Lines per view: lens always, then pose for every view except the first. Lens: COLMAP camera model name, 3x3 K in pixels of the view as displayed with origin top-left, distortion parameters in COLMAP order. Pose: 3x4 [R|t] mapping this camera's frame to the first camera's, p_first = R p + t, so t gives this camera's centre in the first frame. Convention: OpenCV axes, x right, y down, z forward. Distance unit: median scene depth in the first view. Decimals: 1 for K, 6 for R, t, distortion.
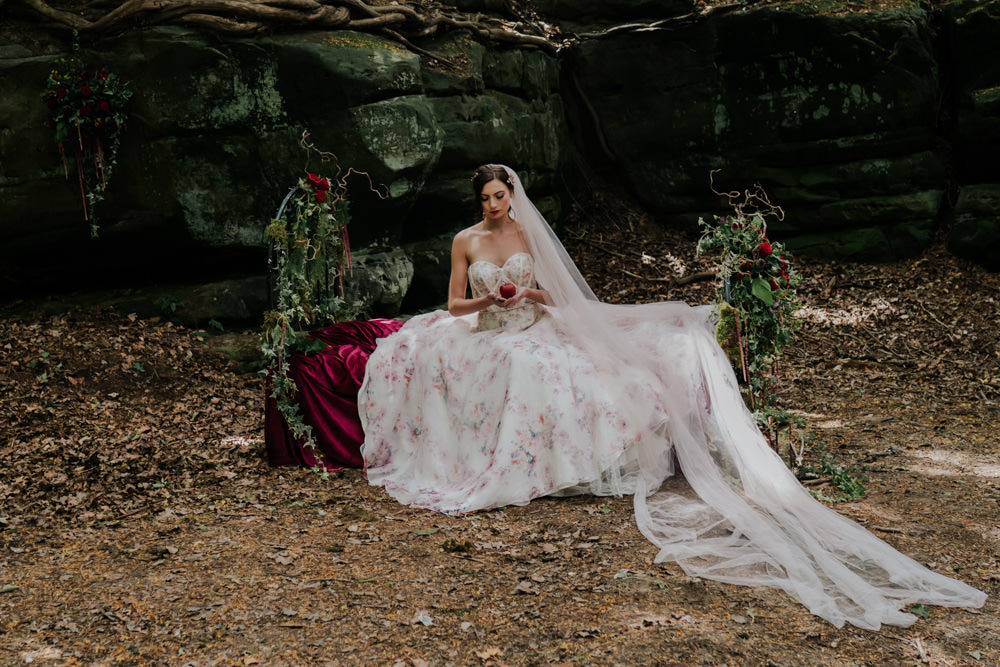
lens RADIAL K [[1439.5, 0, 448.5], [0, 1439.5, 259.9], [0, 0, 1]] dist [-0.113030, 0.094966]
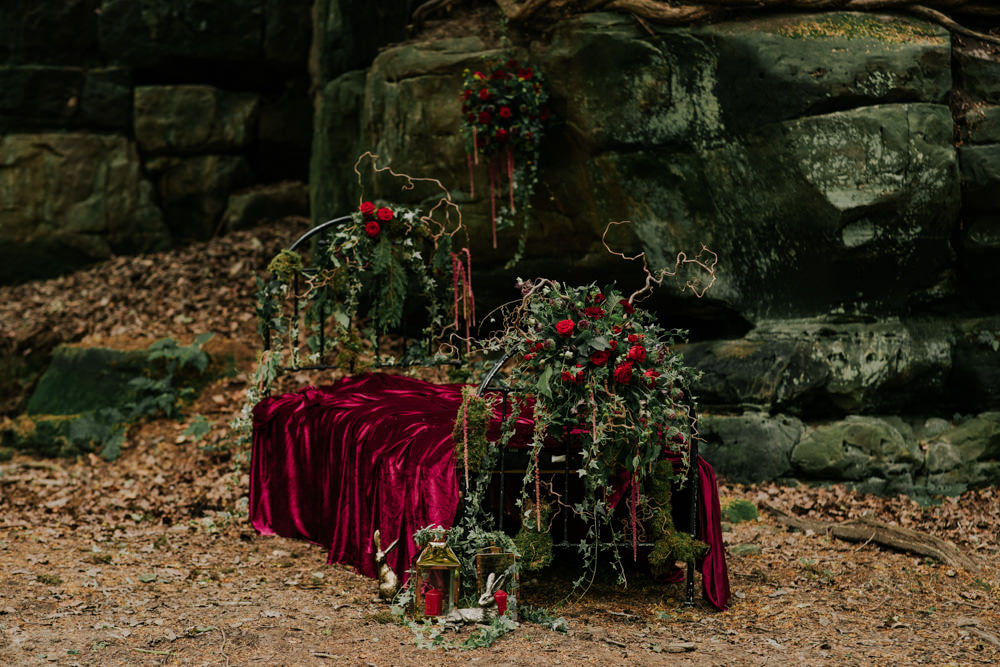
lens RADIAL K [[2384.1, 0, 524.3], [0, 2384.1, 311.7], [0, 0, 1]] dist [0.184024, -0.225339]
pose [[0.637001, 0.083412, -0.766337, 0.799888], [-0.088931, 0.995443, 0.034427, -0.038984], [0.765716, 0.046221, 0.641516, 0.115467]]
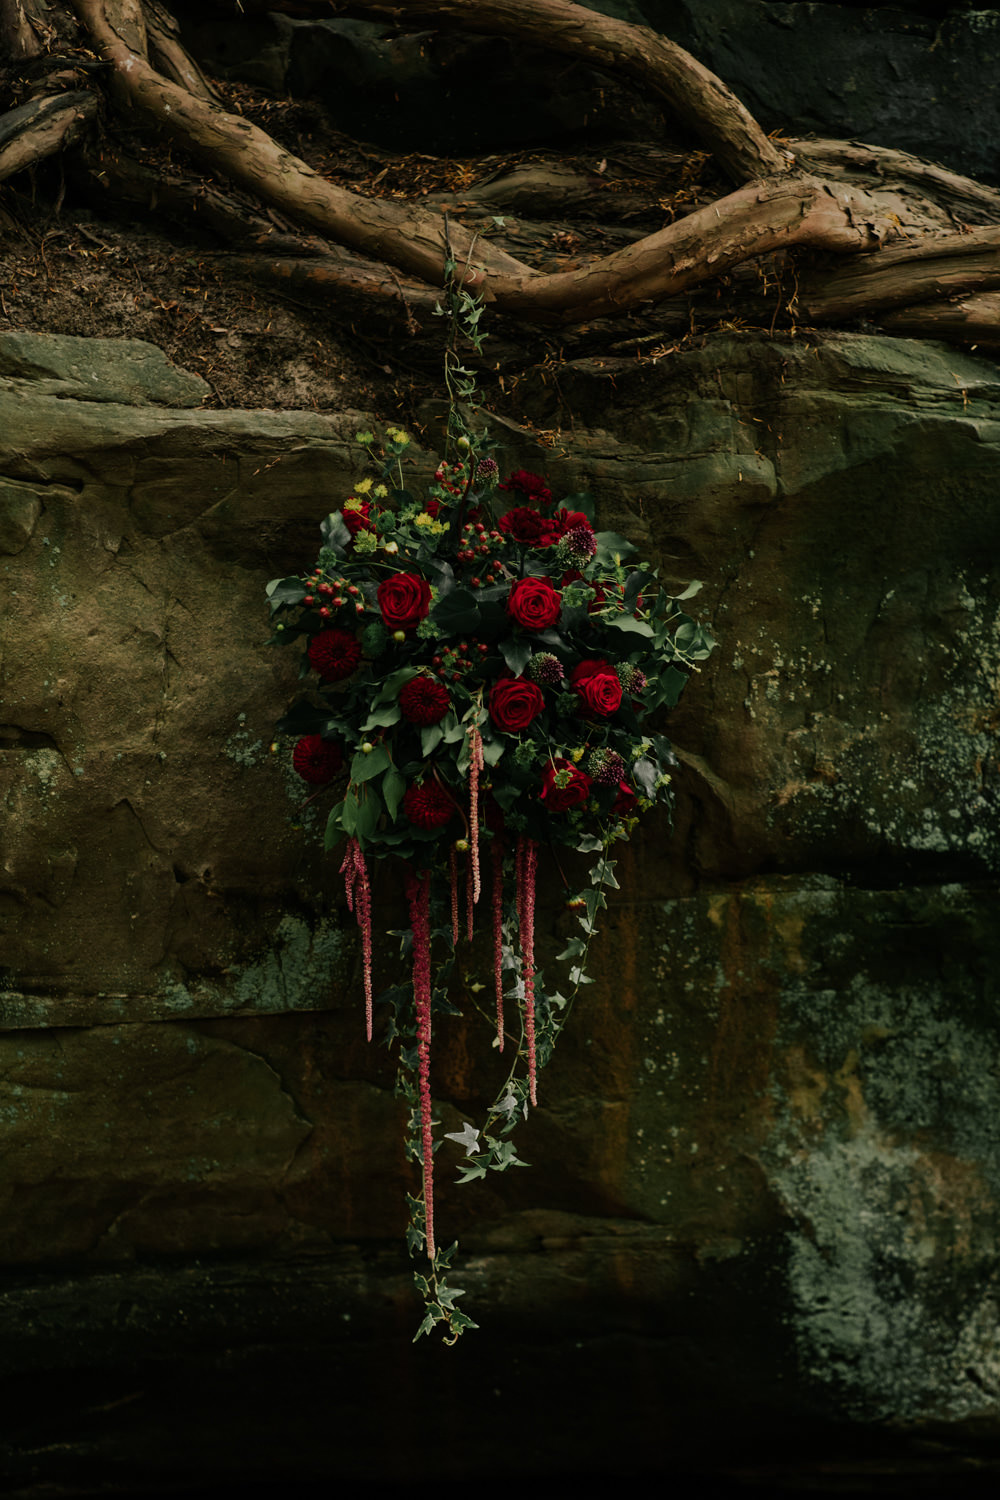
lens RADIAL K [[3798.2, 0, 500.0], [0, 3798.2, 750.0], [0, 0, 1]] dist [0.232196, -0.018318]
pose [[0.994119, 0.104842, 0.027104, -0.254983], [-0.100711, 0.987109, -0.124394, -0.031847], [-0.039796, 0.120933, 0.991863, 0.461049]]
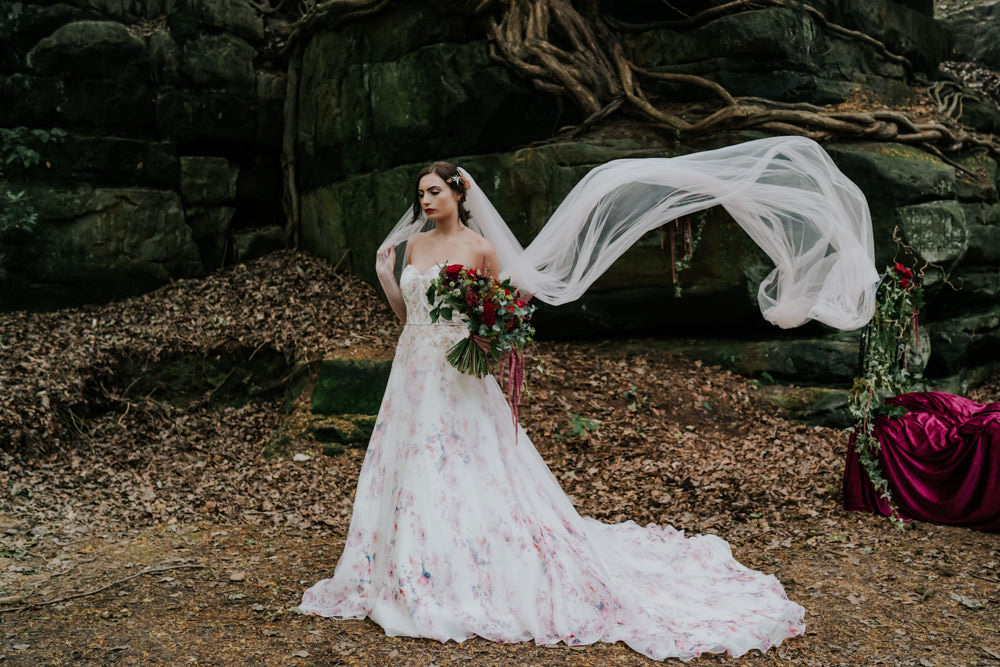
lens RADIAL K [[1099.2, 0, 552.3], [0, 1099.2, 301.8], [0, 0, 1]] dist [-0.088045, 0.047491]
pose [[0.958382, 0.086337, -0.272122, -0.090266], [-0.089060, 0.996023, 0.002352, -0.004399], [0.271243, 0.021981, 0.962260, 0.052064]]
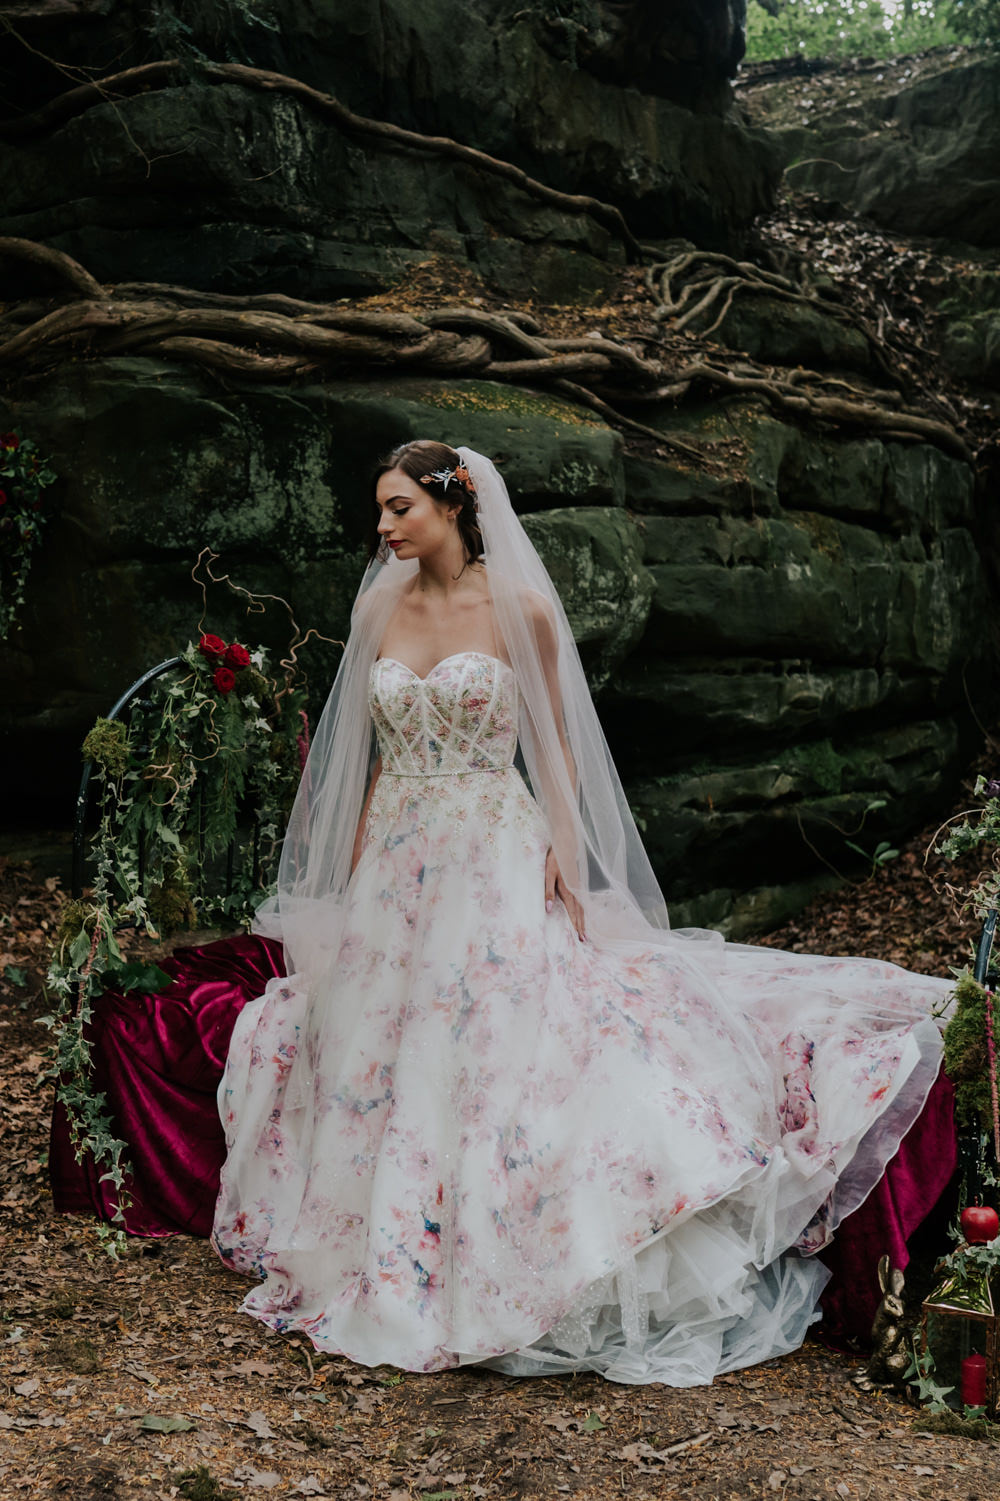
lens RADIAL K [[2299.1, 0, 333.7], [0, 2299.1, 750.3], [0, 0, 1]] dist [-0.082211, -0.054572]
pose [[0.958257, 0.071625, -0.276793, 0.127420], [-0.077329, 0.996958, -0.009733, -0.011294], [0.275254, 0.030731, 0.960880, 0.181202]]
